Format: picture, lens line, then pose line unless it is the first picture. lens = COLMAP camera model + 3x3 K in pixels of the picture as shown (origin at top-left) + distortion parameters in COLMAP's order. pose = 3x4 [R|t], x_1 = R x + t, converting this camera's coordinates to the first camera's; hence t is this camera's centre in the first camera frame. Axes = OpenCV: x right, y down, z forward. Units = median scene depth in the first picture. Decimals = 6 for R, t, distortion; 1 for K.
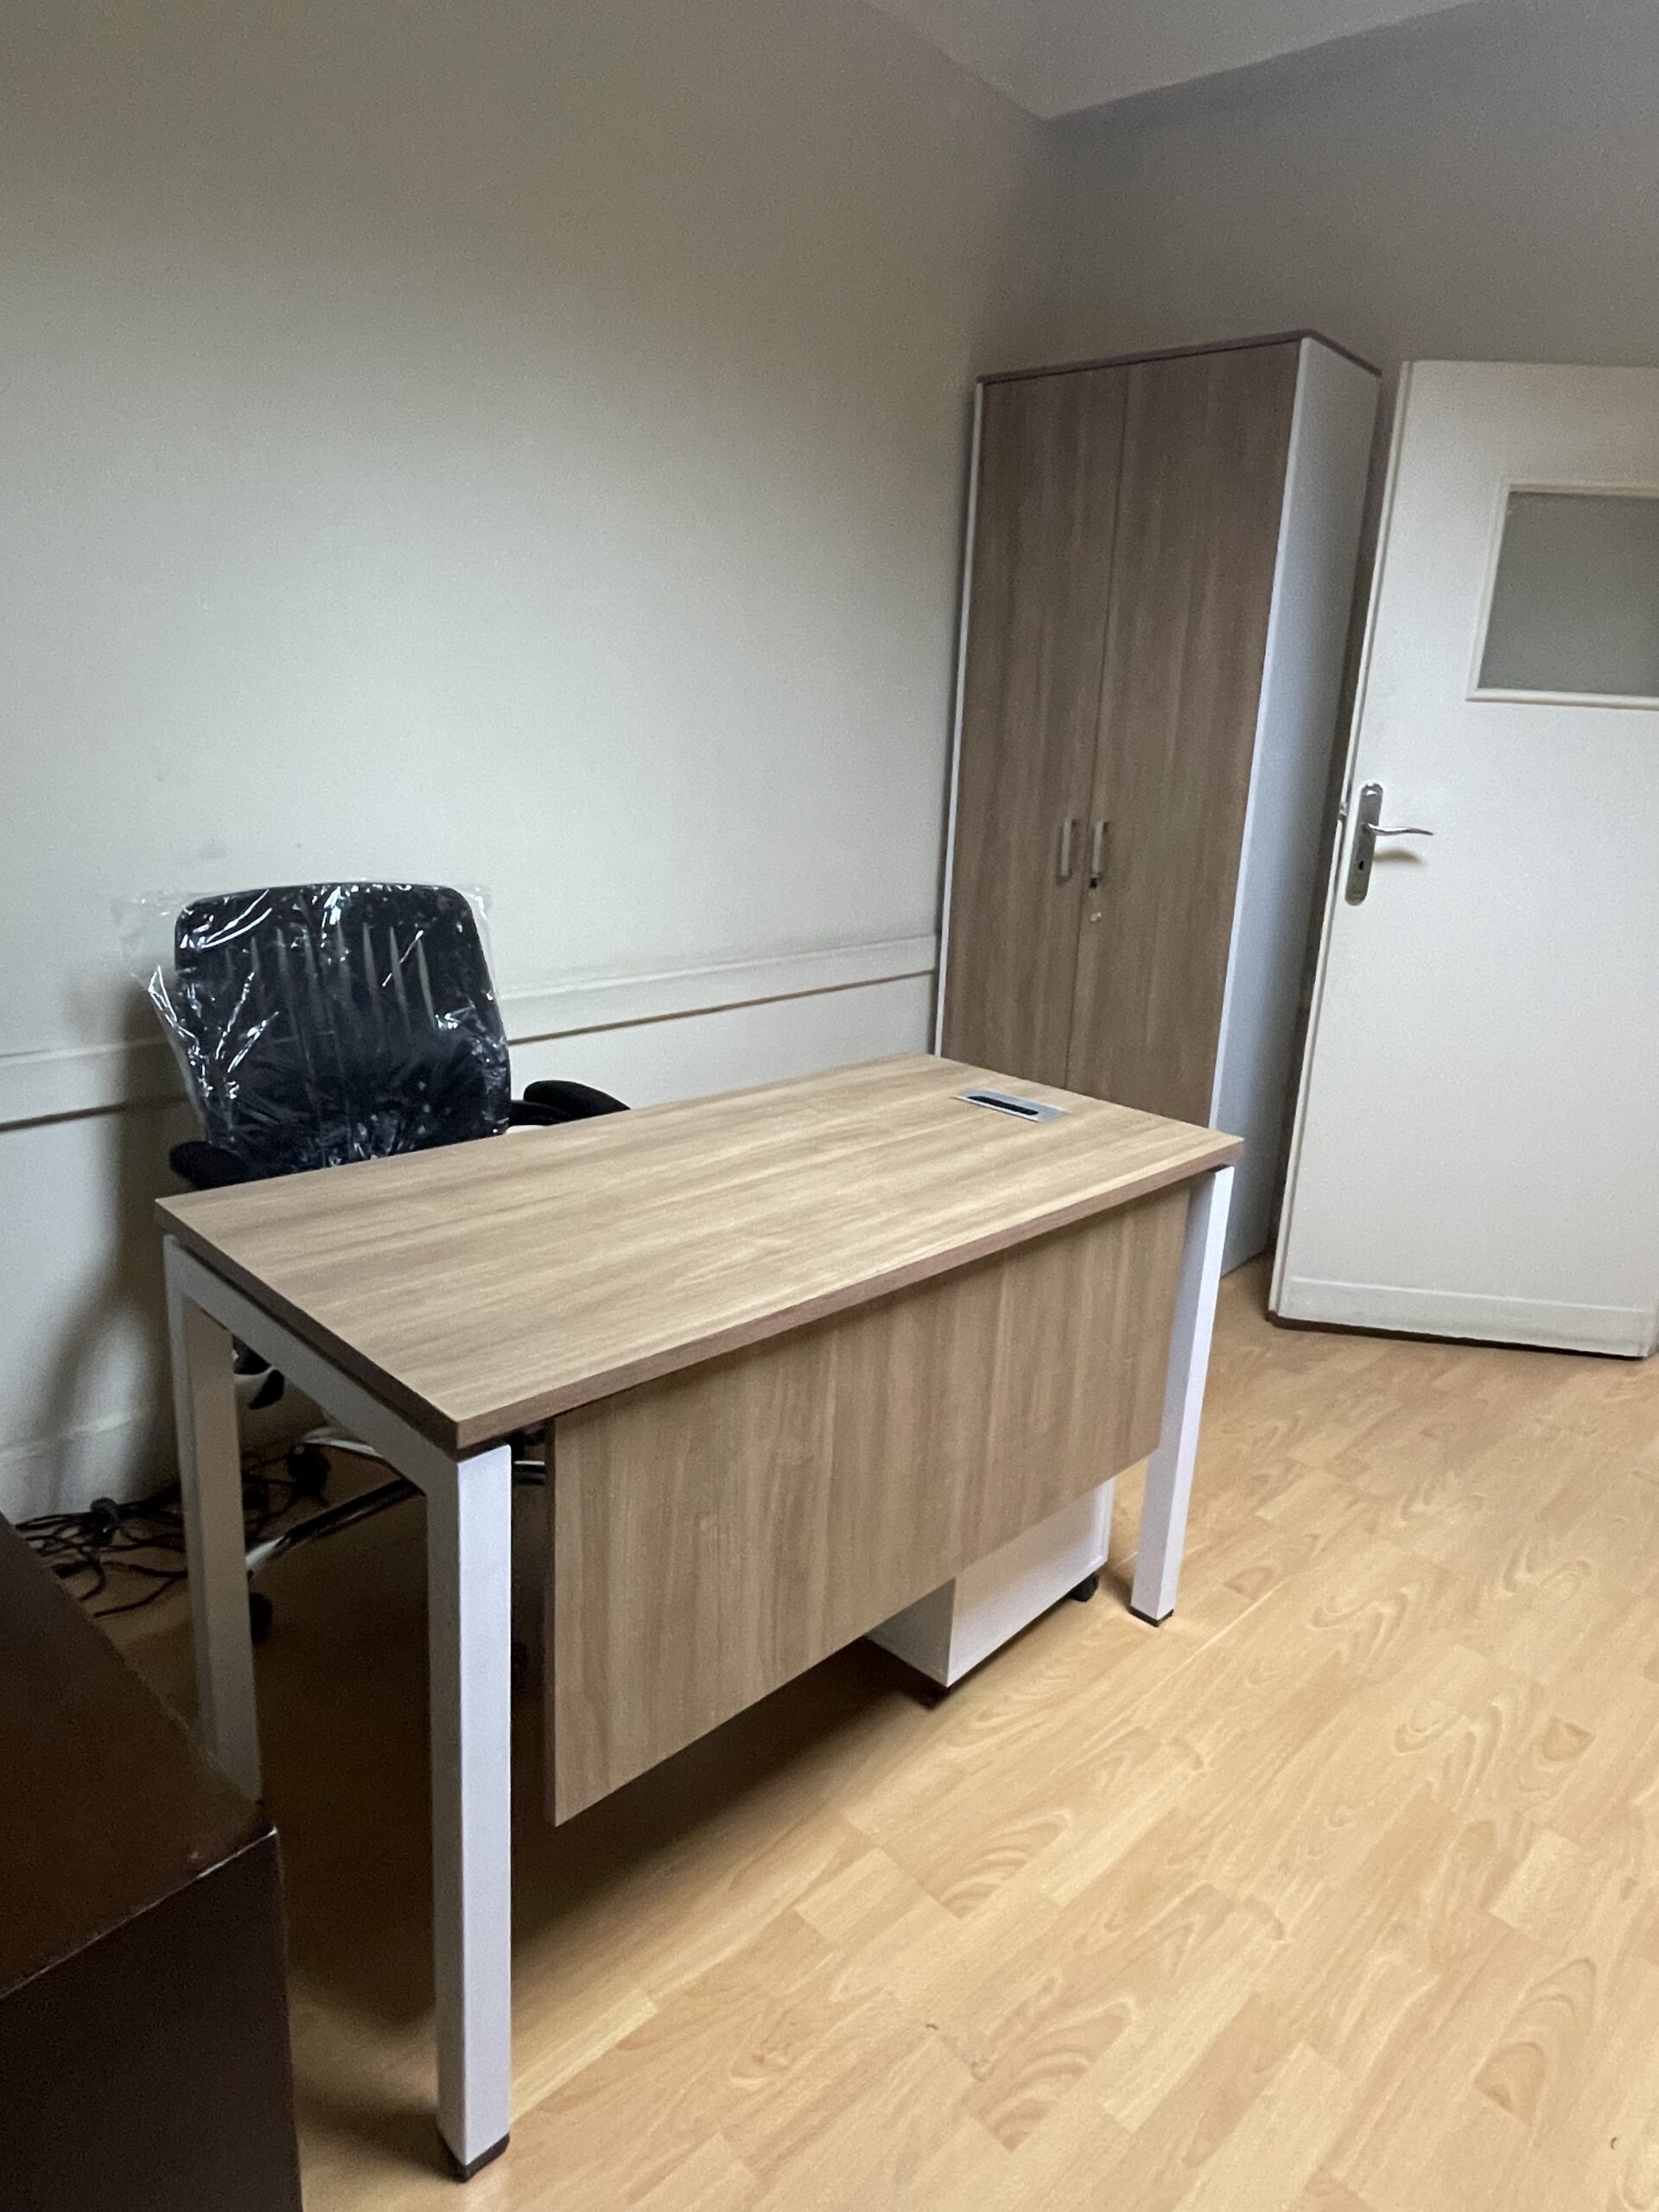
lens RADIAL K [[1459.9, 0, 829.5], [0, 1459.9, 1106.0], [0, 0, 1]] dist [-0.004625, -0.000509]
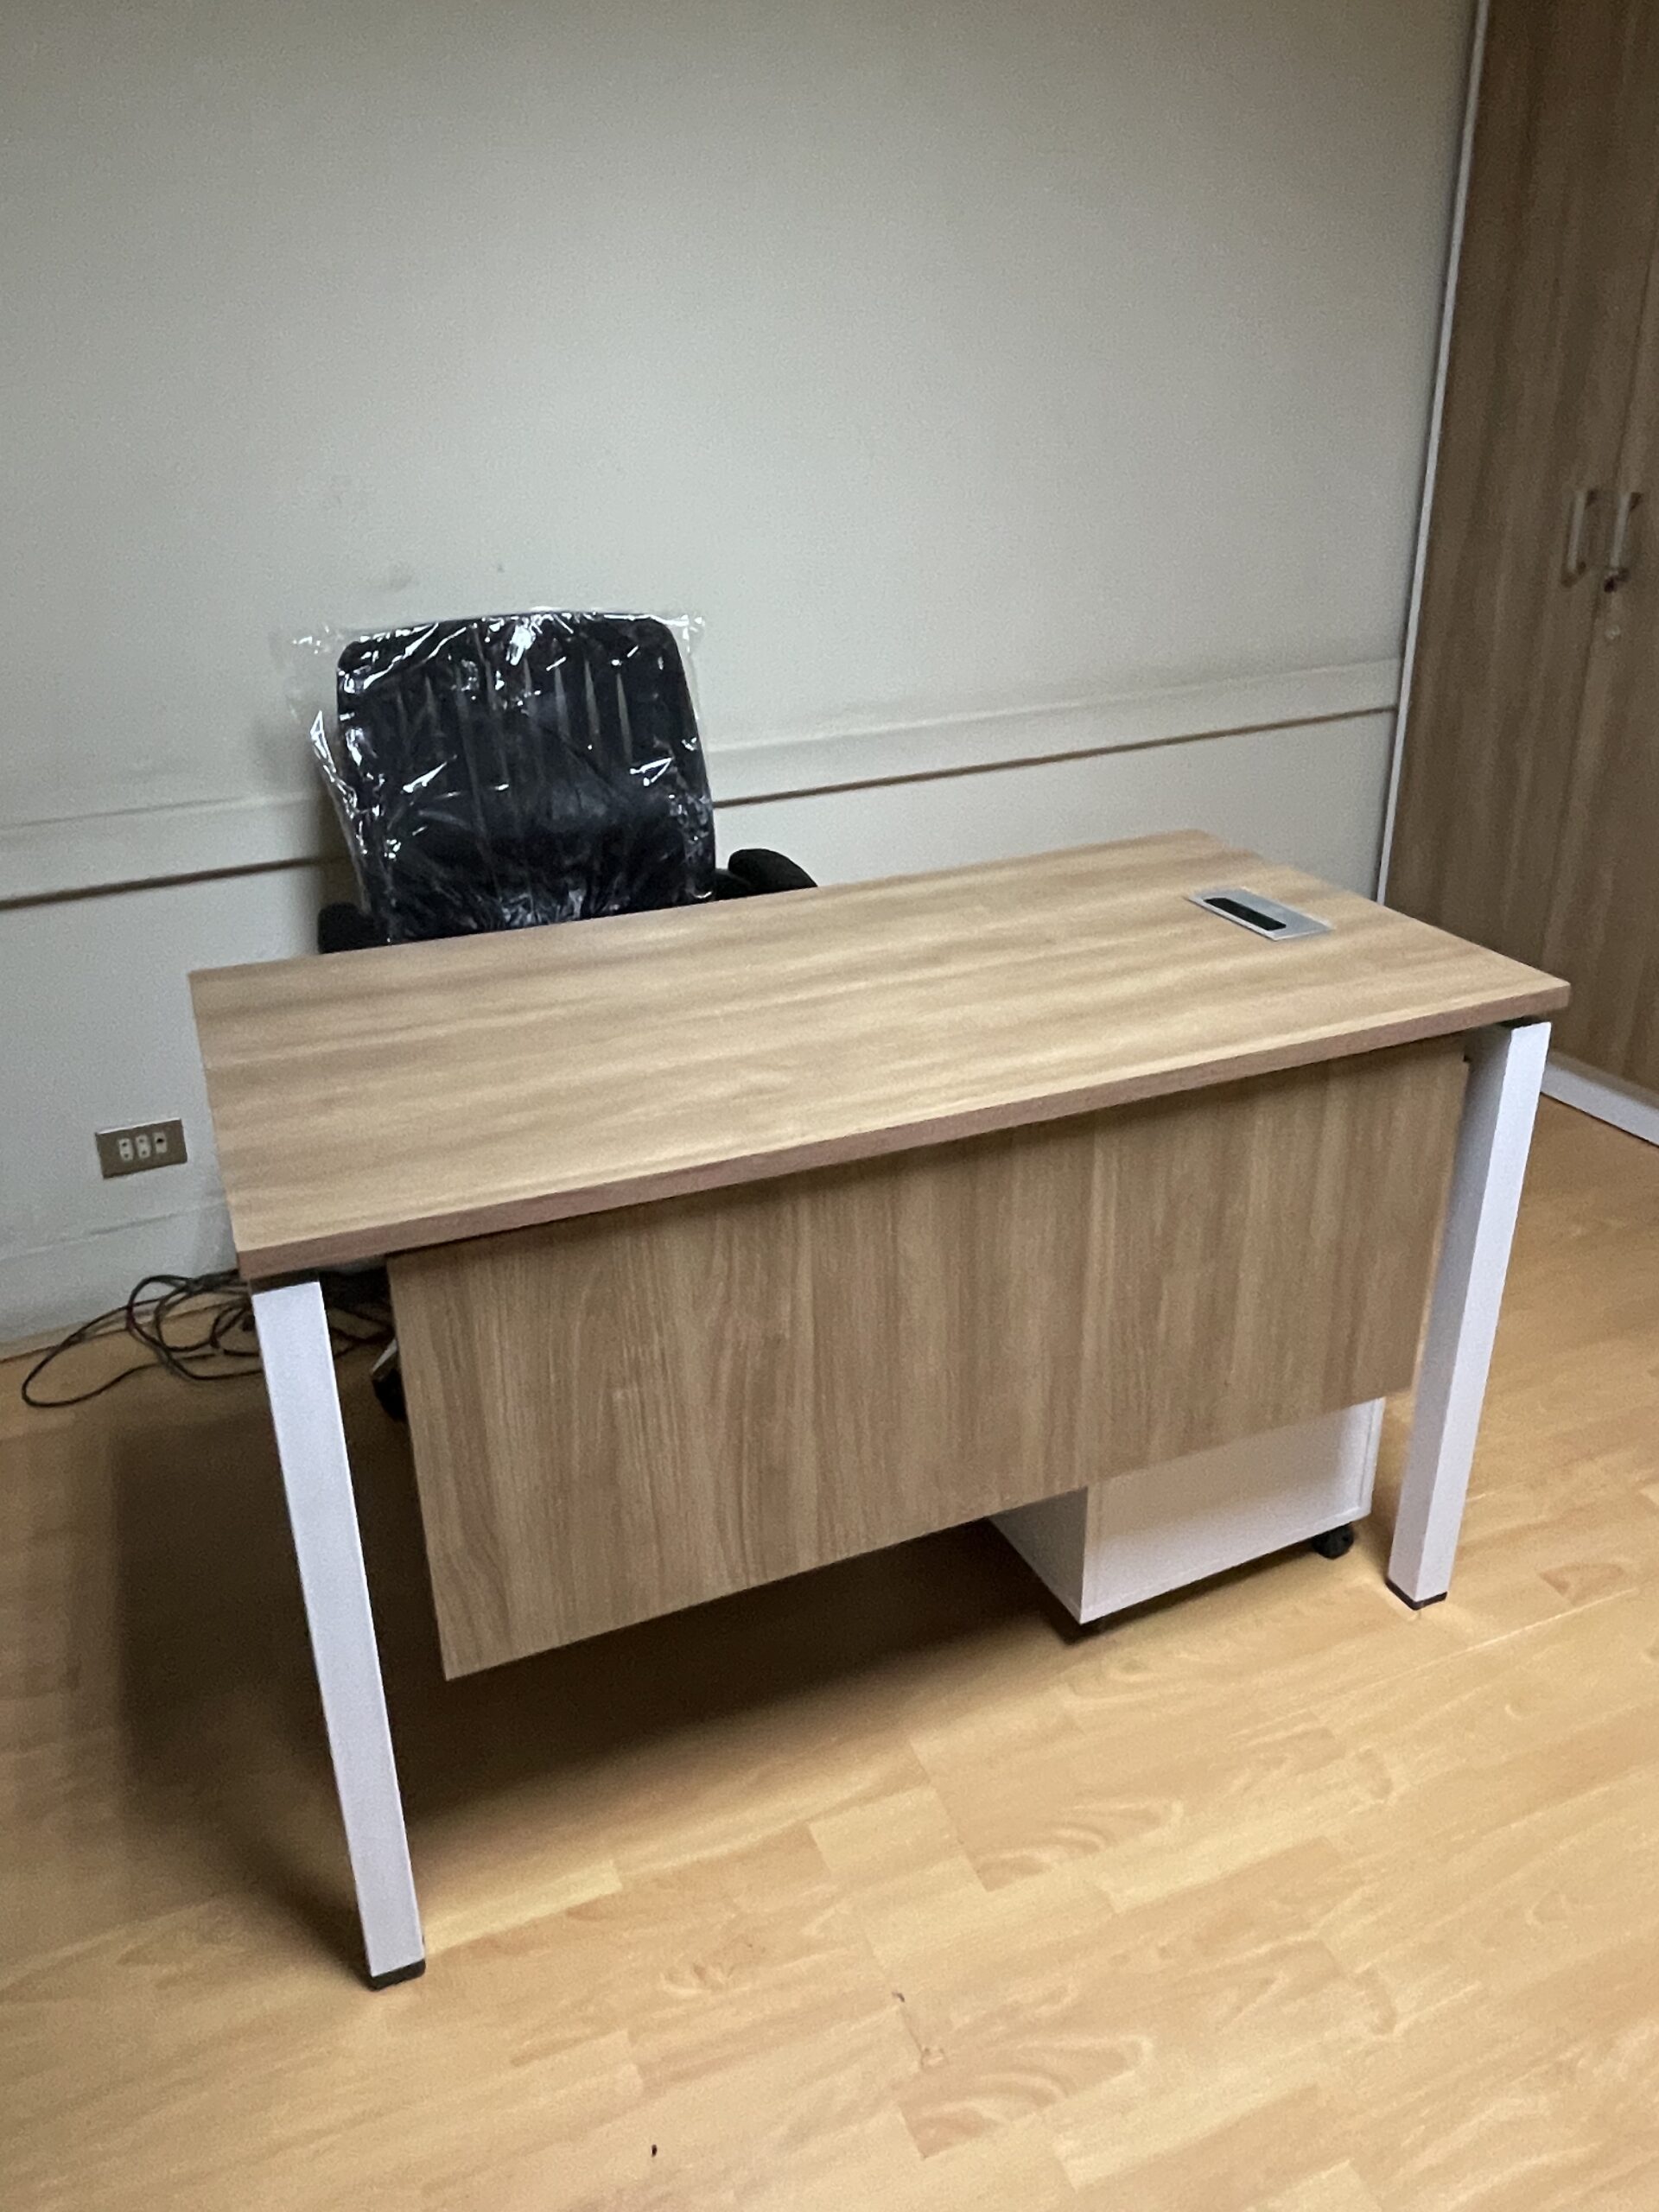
lens RADIAL K [[1705.5, 0, 829.5], [0, 1705.5, 1106.0], [0, 0, 1]] dist [0.030539, -0.065286]
pose [[0.909161, 0.105584, -0.402837, 0.331573], [-0.040514, 0.985162, 0.166775, -0.046653], [0.414469, -0.135305, 0.899949, 0.123369]]
